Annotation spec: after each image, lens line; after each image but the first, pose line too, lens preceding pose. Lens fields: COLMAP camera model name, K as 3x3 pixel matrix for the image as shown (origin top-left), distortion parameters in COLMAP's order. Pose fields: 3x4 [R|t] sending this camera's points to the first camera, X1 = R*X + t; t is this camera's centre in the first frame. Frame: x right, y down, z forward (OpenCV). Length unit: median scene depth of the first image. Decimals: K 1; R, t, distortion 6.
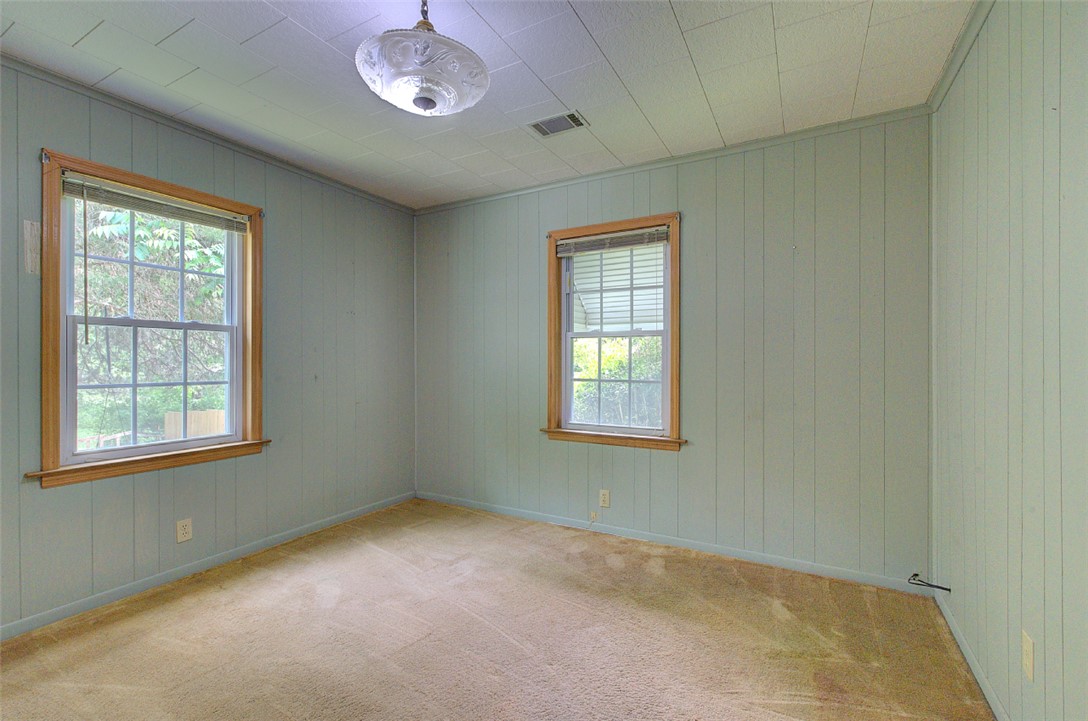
lens RADIAL K [[477.3, 0, 544.0], [0, 477.3, 360.5], [0, 0, 1]] dist [-0.000130, 0.000043]
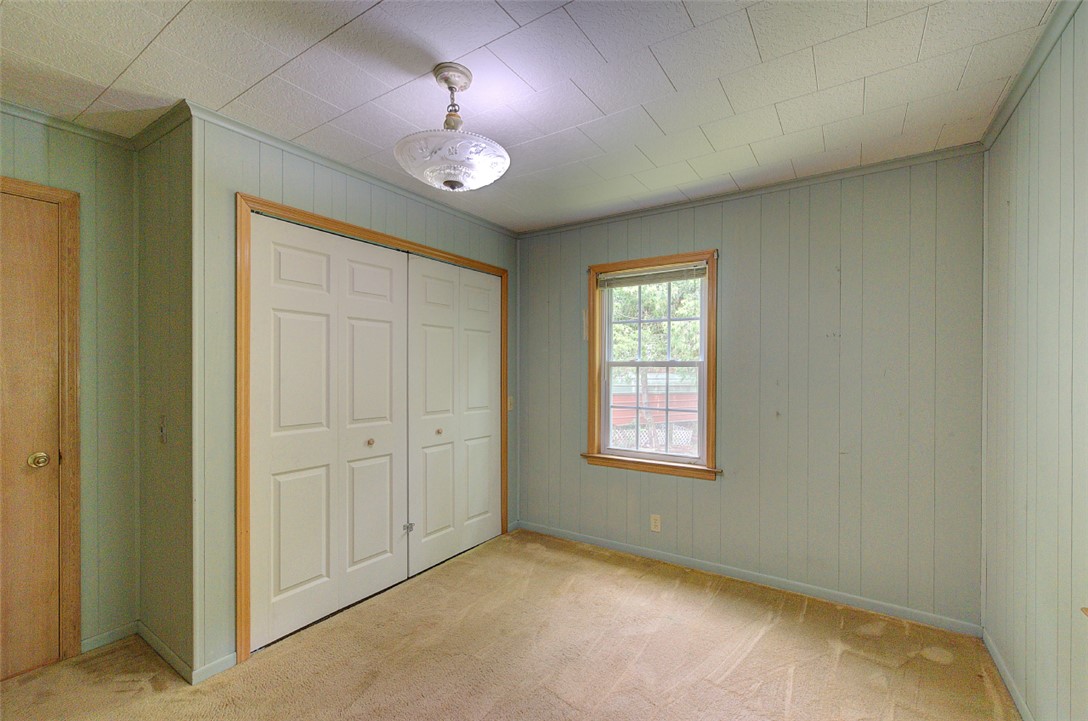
lens RADIAL K [[464.0, 0, 545.4], [0, 464.0, 370.2], [0, 0, 1]] dist [-0.009725, 0.006489]
pose [[-0.087652, -0.001444, -0.996150, 0.498330], [-0.004760, 0.999988, -0.001031, -0.052199], [0.996140, 0.004651, -0.087658, 0.779684]]
